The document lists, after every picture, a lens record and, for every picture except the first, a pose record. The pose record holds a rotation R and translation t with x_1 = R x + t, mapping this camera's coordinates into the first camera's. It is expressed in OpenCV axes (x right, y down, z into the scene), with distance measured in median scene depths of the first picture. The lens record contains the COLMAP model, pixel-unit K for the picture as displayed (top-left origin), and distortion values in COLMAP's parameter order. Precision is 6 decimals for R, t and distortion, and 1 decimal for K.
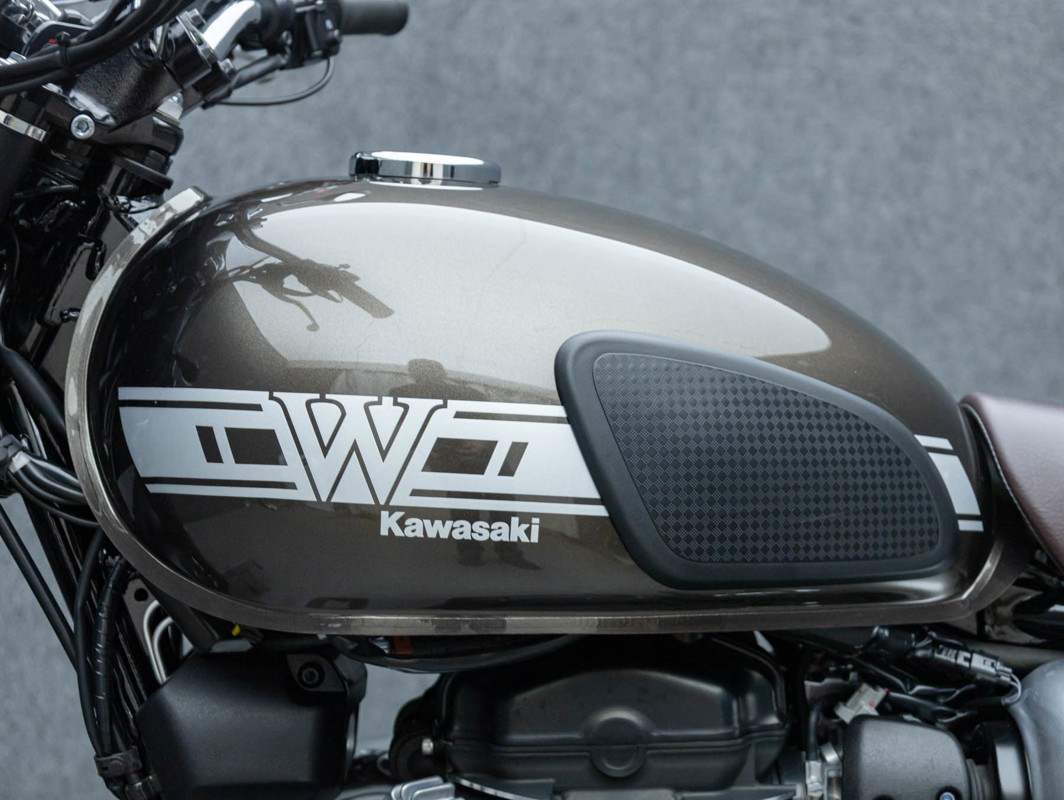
lens RADIAL K [[2382.5, 0, 541.9], [0, 2382.5, 404.1], [0, 0, 1]] dist [0.031872, 0.000000]
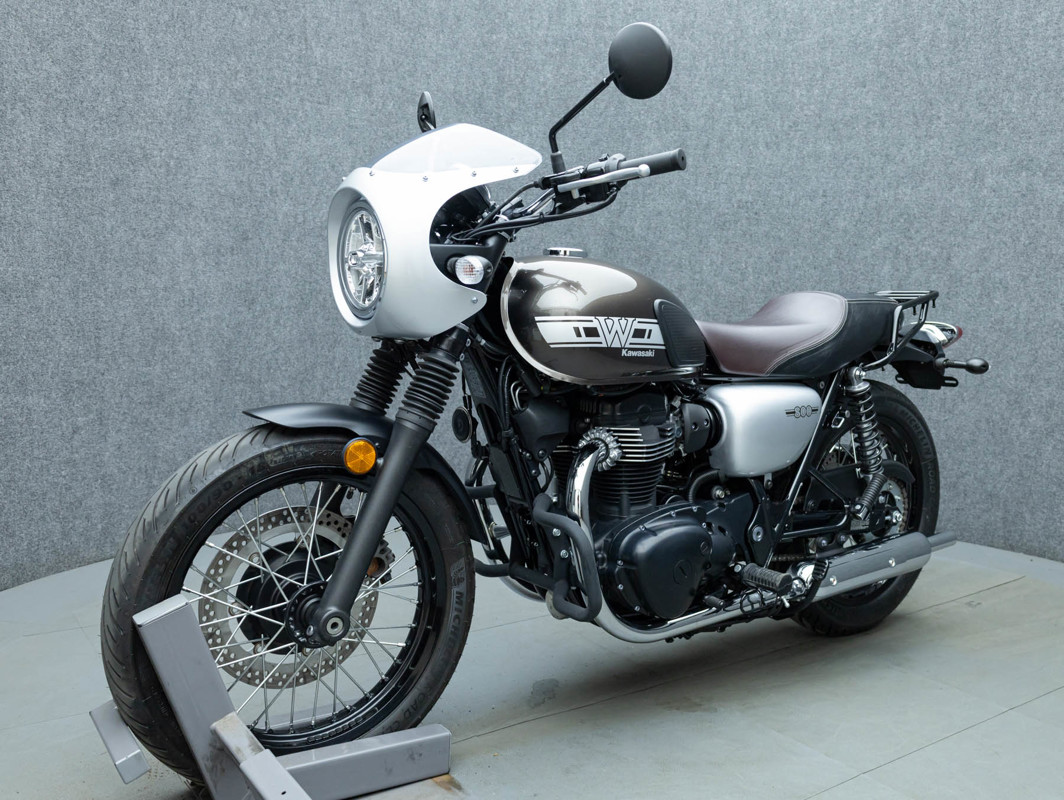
lens RADIAL K [[987.4, 0, 568.9], [0, 987.4, 416.3], [0, 0, 1]] dist [-0.026681, 0.000000]
pose [[0.986325, 0.028002, -0.162418, 0.253300], [-0.020411, 0.998628, 0.048222, 0.080028], [0.163545, -0.044247, 0.985543, -0.570530]]
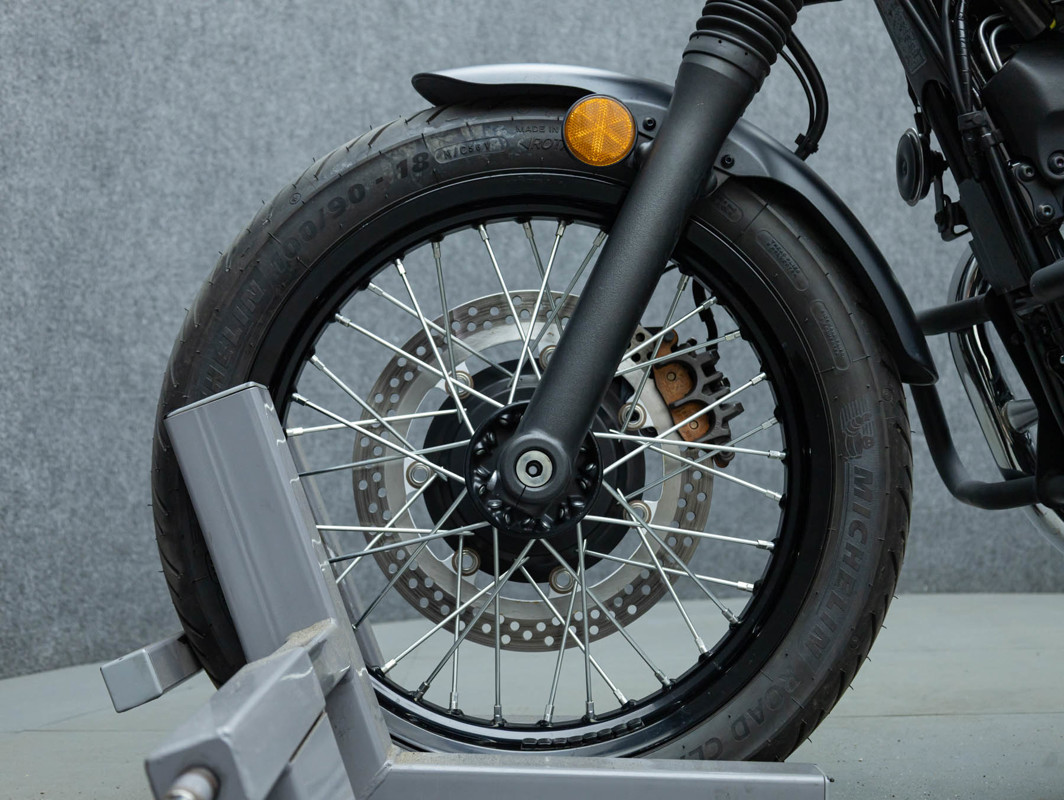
lens RADIAL K [[1341.5, 0, 533.2], [0, 1341.5, 392.6], [0, 0, 1]] dist [0.024581, 0.000000]
pose [[0.999347, -0.035988, 0.003319, -0.453993], [0.036131, 0.992692, -0.115139, 0.397759], [0.000849, 0.115184, 0.993344, 0.186714]]
